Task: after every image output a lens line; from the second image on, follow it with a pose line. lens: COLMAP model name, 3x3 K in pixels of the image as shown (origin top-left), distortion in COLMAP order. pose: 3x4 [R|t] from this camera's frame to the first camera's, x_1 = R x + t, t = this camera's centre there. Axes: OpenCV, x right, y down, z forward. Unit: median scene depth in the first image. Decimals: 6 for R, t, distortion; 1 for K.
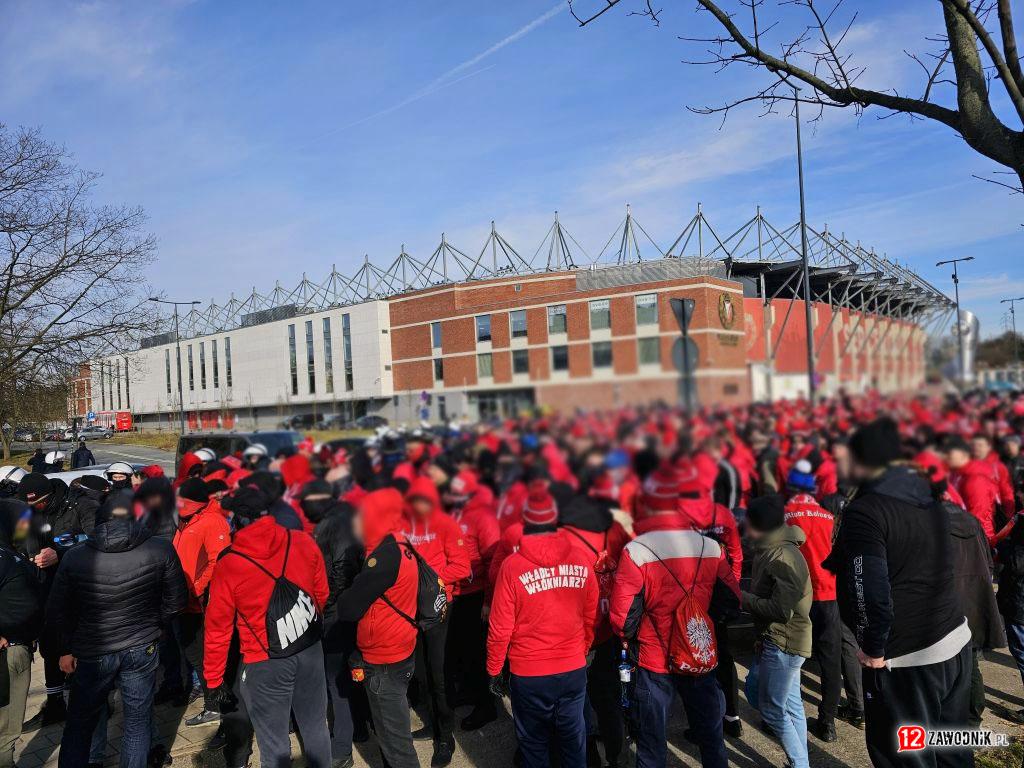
lens RADIAL K [[690.2, 0, 511.7], [0, 690.2, 392.0], [0, 0, 1]] dist [-0.012828, -0.012148]
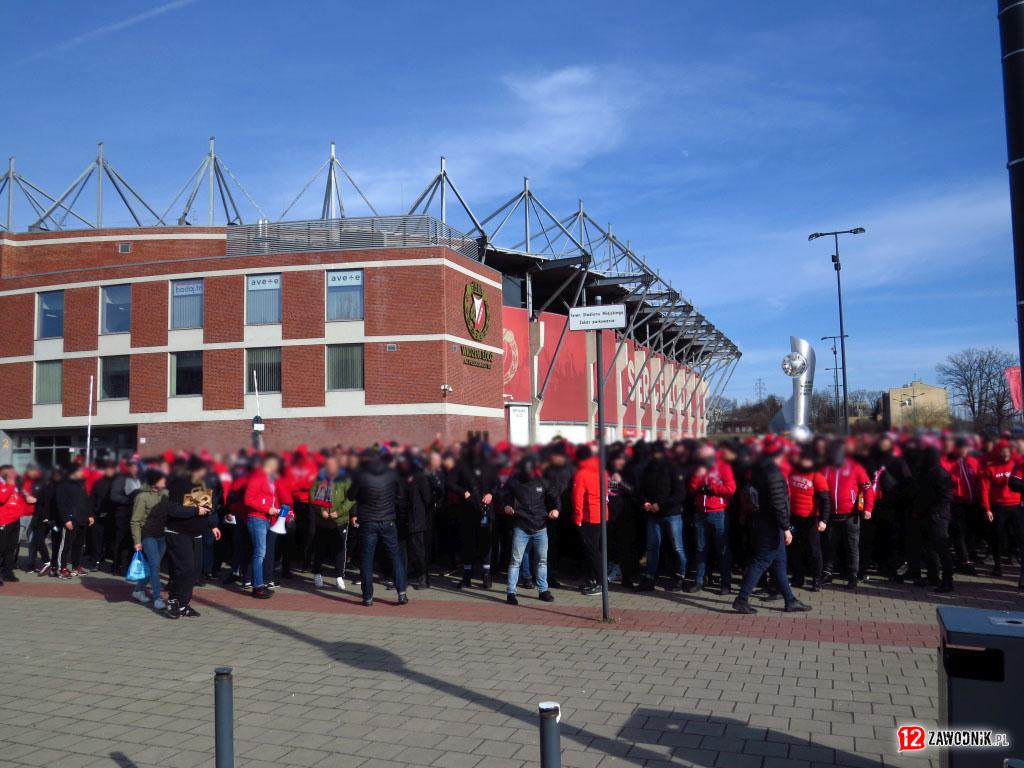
lens RADIAL K [[840.1, 0, 507.4], [0, 840.1, 375.7], [0, 0, 1]] dist [-0.008659, -0.004456]
pose [[0.942279, 0.057882, 0.329787, 0.077779], [-0.027184, 0.994918, -0.096950, 0.009607], [-0.333723, 0.082389, 0.939064, 0.240955]]
